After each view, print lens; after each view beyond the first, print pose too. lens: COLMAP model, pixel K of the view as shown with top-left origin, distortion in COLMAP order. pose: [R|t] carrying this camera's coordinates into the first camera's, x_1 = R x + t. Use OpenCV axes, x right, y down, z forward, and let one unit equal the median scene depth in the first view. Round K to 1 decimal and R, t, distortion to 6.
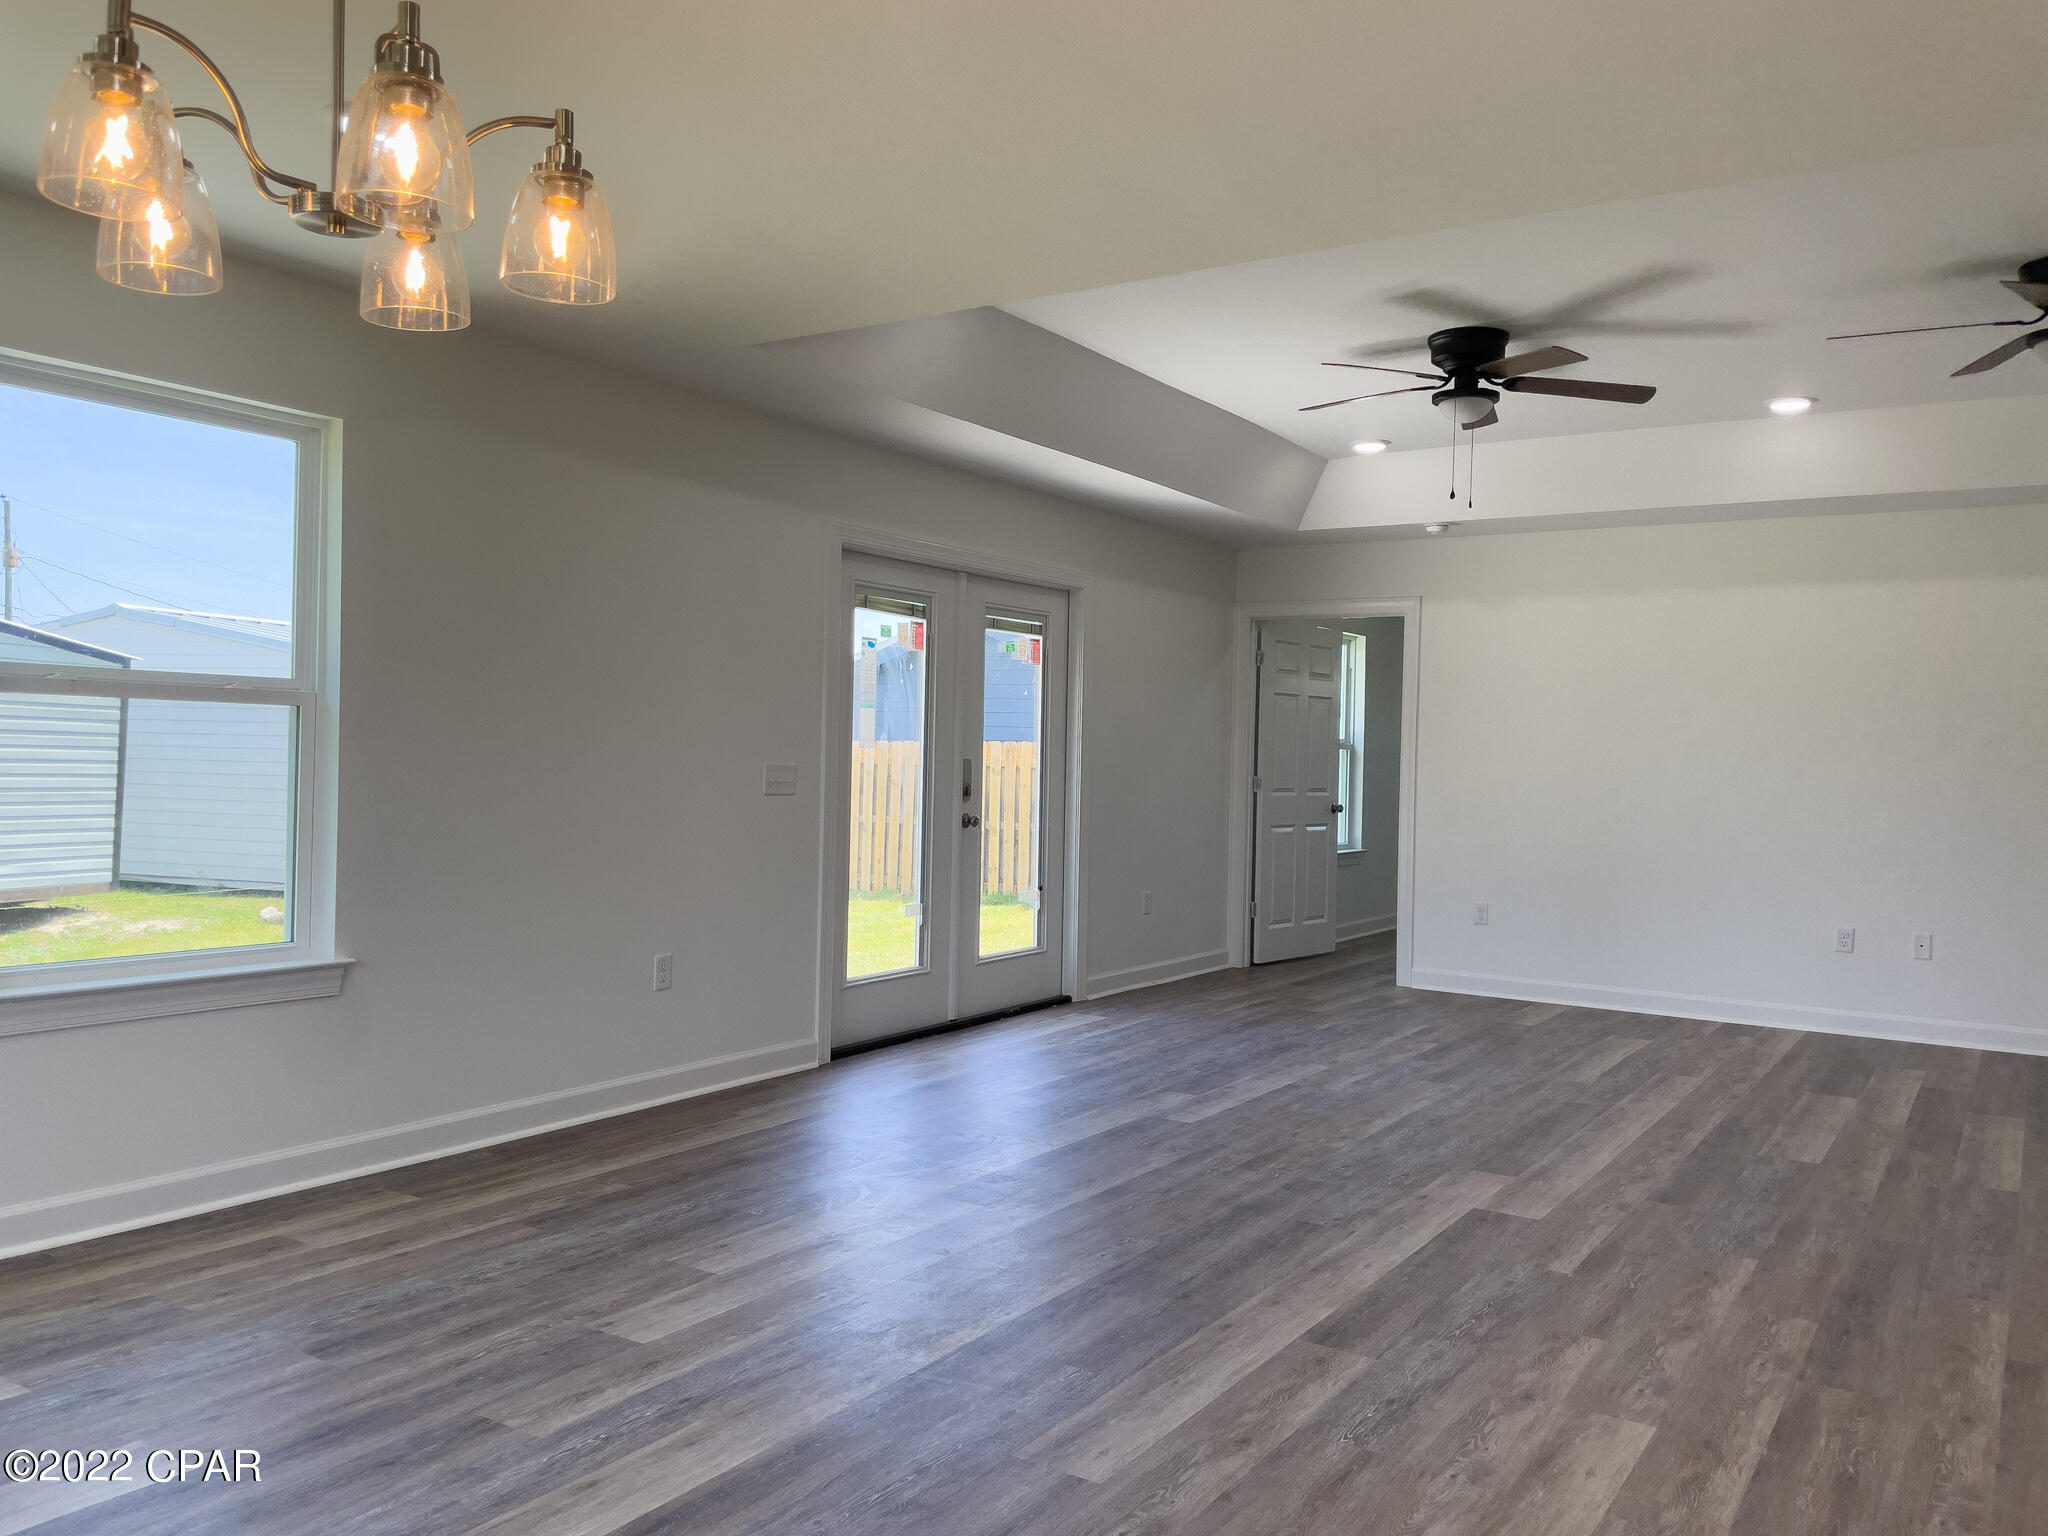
lens RADIAL K [[1553.4, 0, 1032.1], [0, 1553.4, 760.2], [0, 0, 1]] dist [0.090072, -0.133394]
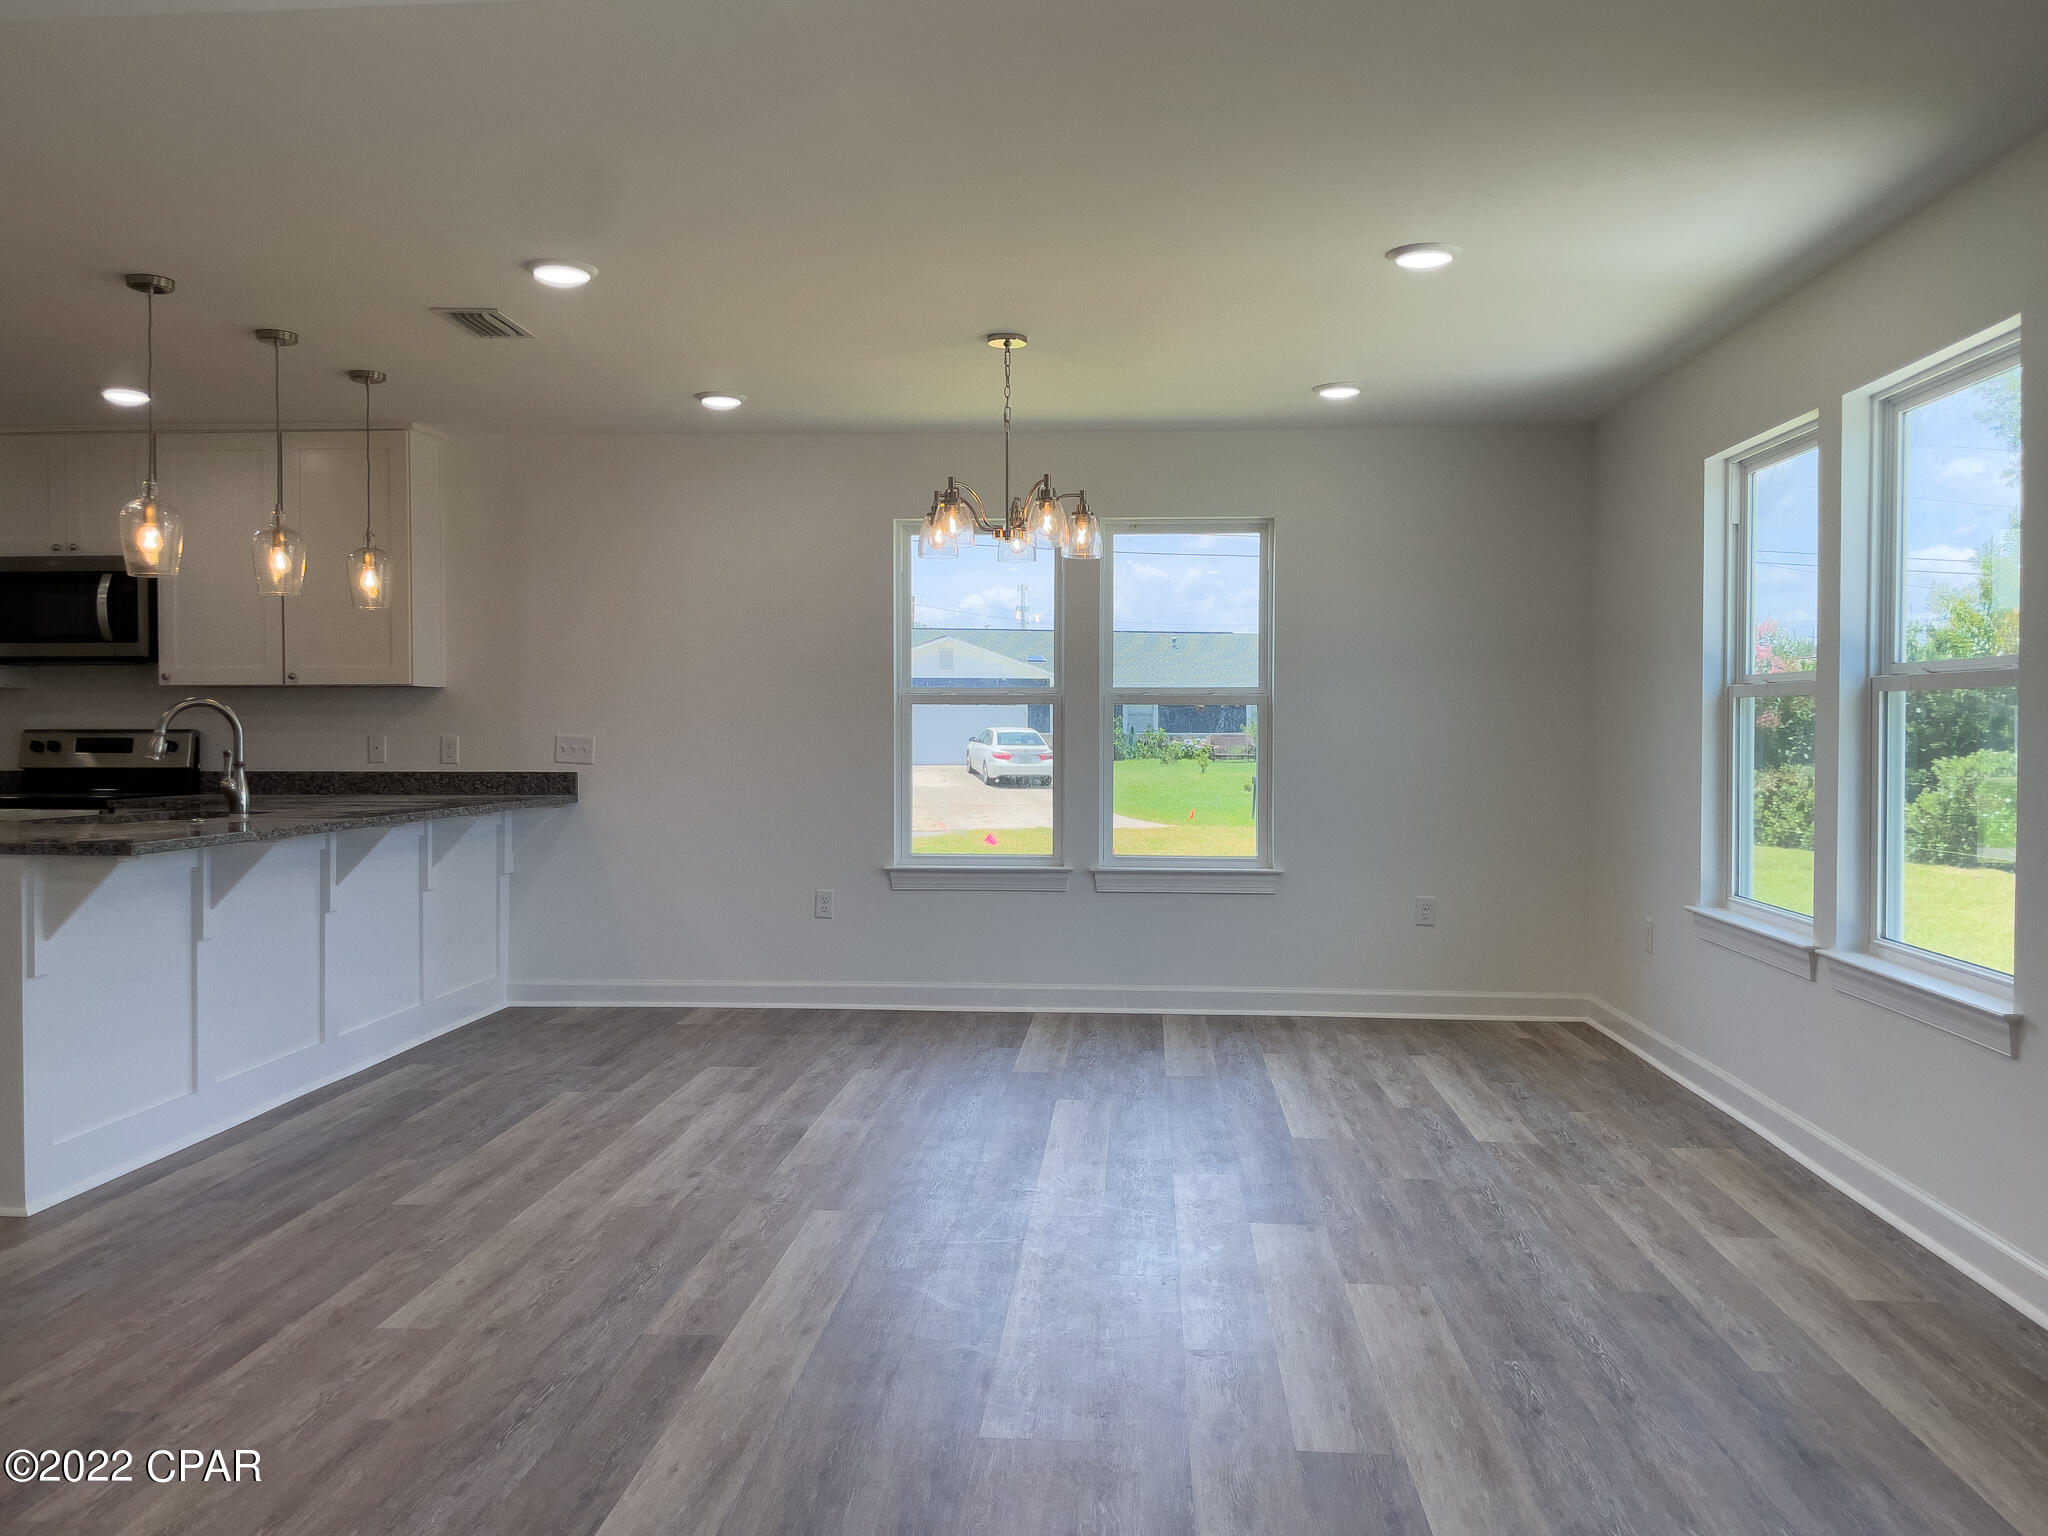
lens RADIAL K [[1597.0, 0, 1029.7], [0, 1597.0, 757.4], [0, 0, 1]] dist [0.093367, -0.138387]
pose [[-0.875817, -0.016710, -0.482354, 0.349151], [-0.024938, 0.999632, 0.010651, 0.005338], [0.481999, 0.021357, -0.875911, 1.393828]]
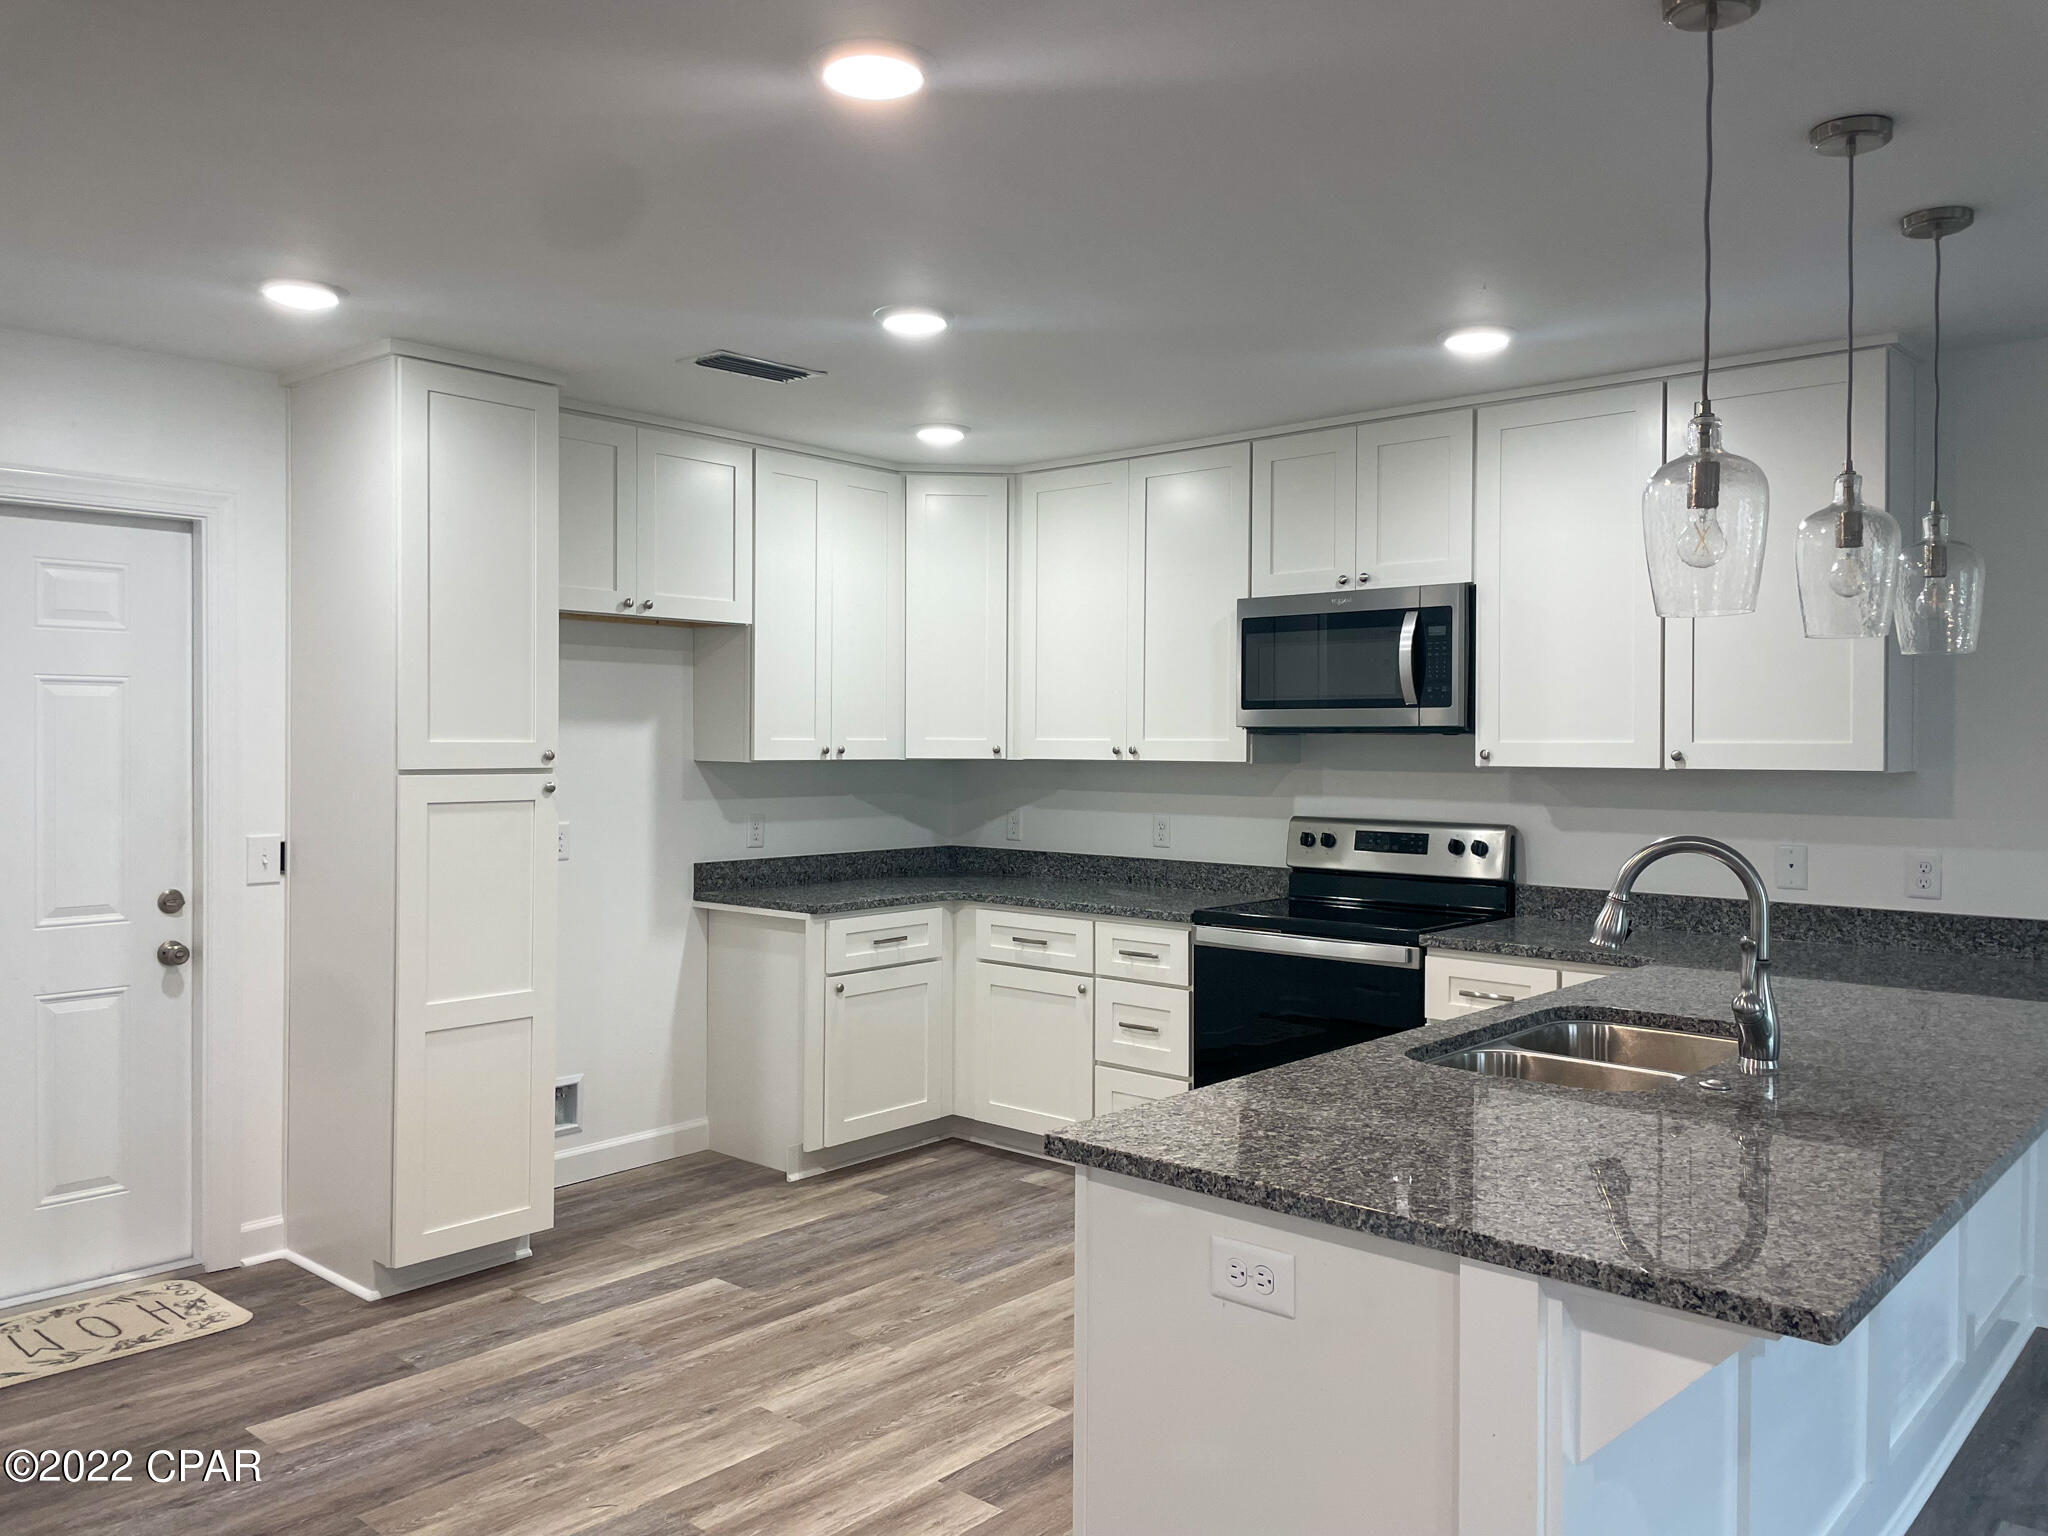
lens RADIAL K [[1553.4, 0, 1032.1], [0, 1553.4, 760.2], [0, 0, 1]] dist [0.090072, -0.133394]
pose [[-0.989324, -0.030609, 0.142482, 0.471520], [-0.027555, 0.999347, 0.023355, -0.044789], [-0.143104, 0.019179, -0.989522, 0.745758]]
